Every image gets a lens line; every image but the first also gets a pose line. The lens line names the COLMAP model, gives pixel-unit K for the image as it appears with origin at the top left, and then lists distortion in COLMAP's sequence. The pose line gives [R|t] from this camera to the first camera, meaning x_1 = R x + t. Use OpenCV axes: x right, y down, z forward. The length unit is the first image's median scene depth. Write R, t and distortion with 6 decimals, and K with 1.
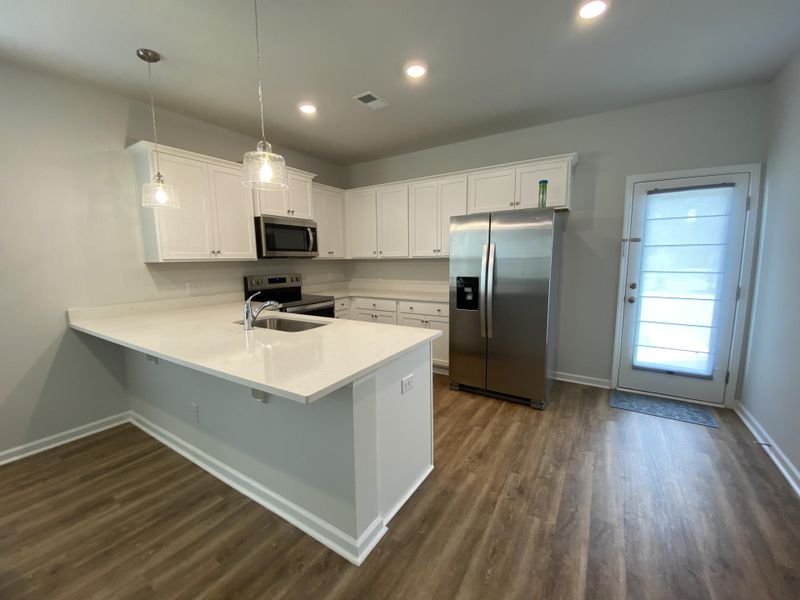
lens RADIAL K [[323.7, 0, 398.1], [0, 323.7, 299.1], [0, 0, 1]] dist [0.013762, -0.017081]
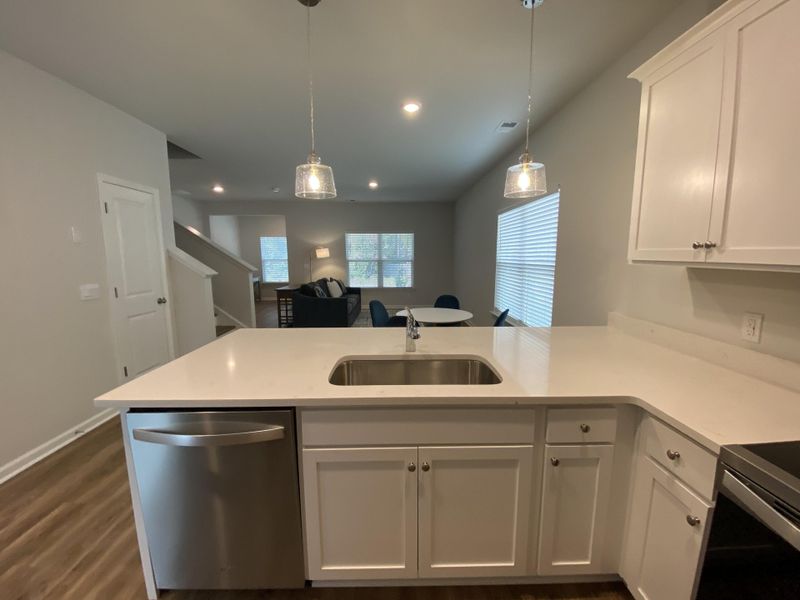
lens RADIAL K [[323.7, 0, 398.1], [0, 323.7, 299.1], [0, 0, 1]] dist [0.013762, -0.017081]
pose [[-0.841931, 0.091375, -0.531792, -0.017367], [-0.052506, 0.967006, 0.249284, -0.160883], [0.537024, 0.237802, -0.809355, 1.133872]]
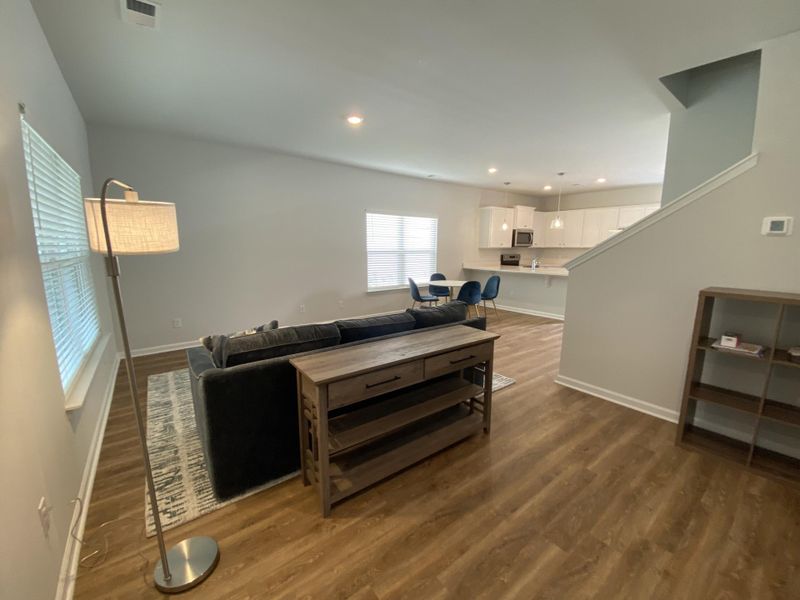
lens RADIAL K [[323.7, 0, 398.1], [0, 323.7, 299.1], [0, 0, 1]] dist [0.013762, -0.017081]
pose [[0.937260, 0.073678, -0.340757, -0.425921], [-0.060978, 0.996992, 0.047847, 0.219120], [0.343257, -0.024066, 0.938933, -1.728698]]
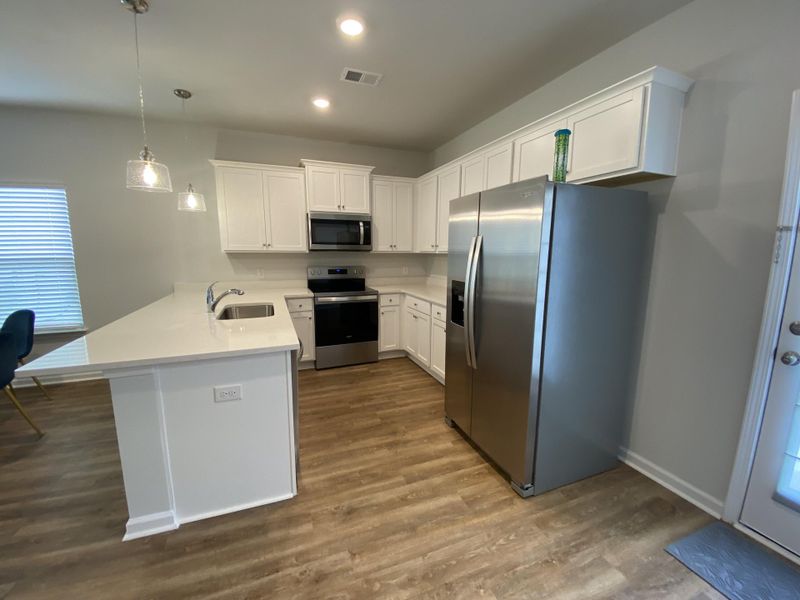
lens RADIAL K [[323.7, 0, 398.1], [0, 323.7, 299.1], [0, 0, 1]] dist [0.013762, -0.017081]
pose [[0.805384, 0.106635, -0.583083, 0.545763], [-0.090158, 0.994278, 0.057305, -0.059215], [0.585857, 0.006417, 0.810389, 0.315001]]
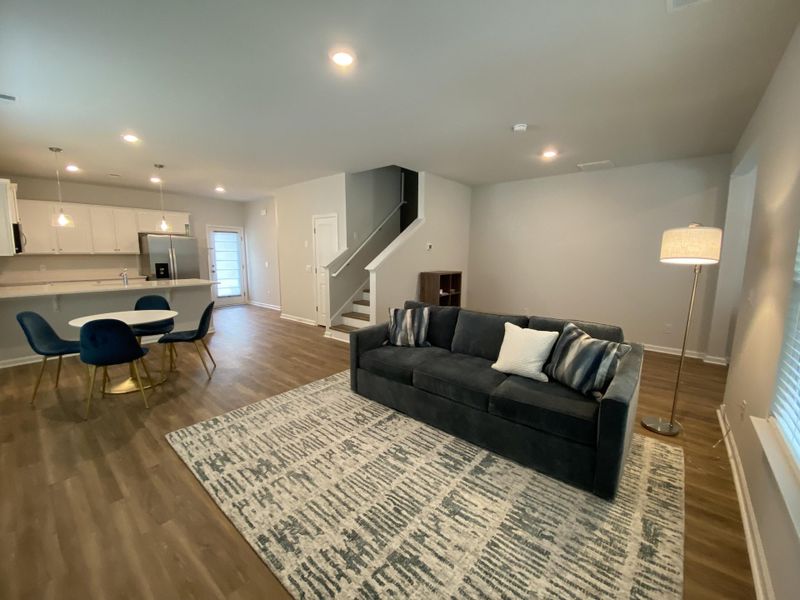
lens RADIAL K [[323.7, 0, 398.1], [0, 323.7, 299.1], [0, 0, 1]] dist [0.013762, -0.017081]
pose [[0.136078, -0.122100, 0.983145, -1.758528], [0.117322, 0.987379, 0.106387, 0.124953], [-0.983727, 0.100868, 0.148686, -0.873042]]
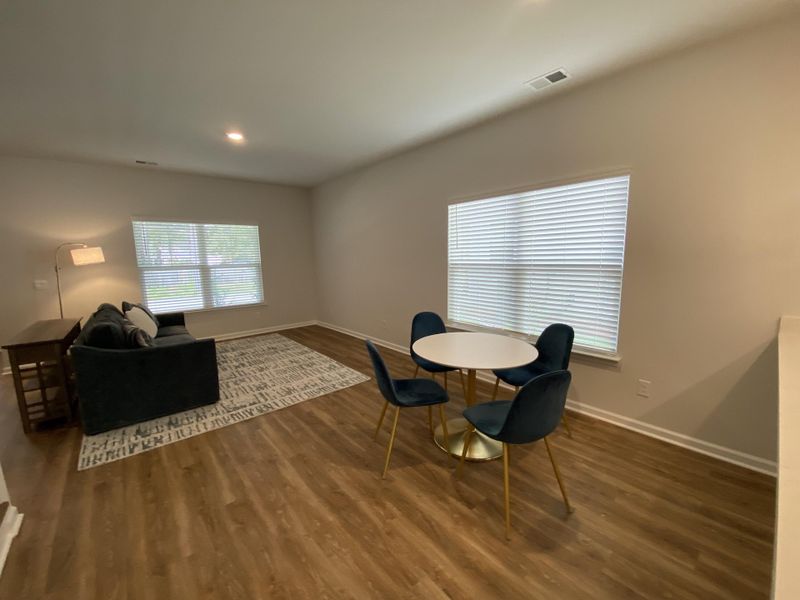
lens RADIAL K [[323.7, 0, 398.1], [0, 323.7, 299.1], [0, 0, 1]] dist [0.013762, -0.017081]
pose [[-0.297436, 0.154375, -0.942178, -0.004809], [-0.101314, 0.976166, 0.191927, -0.053736], [0.949351, 0.152542, -0.274707, 0.248044]]
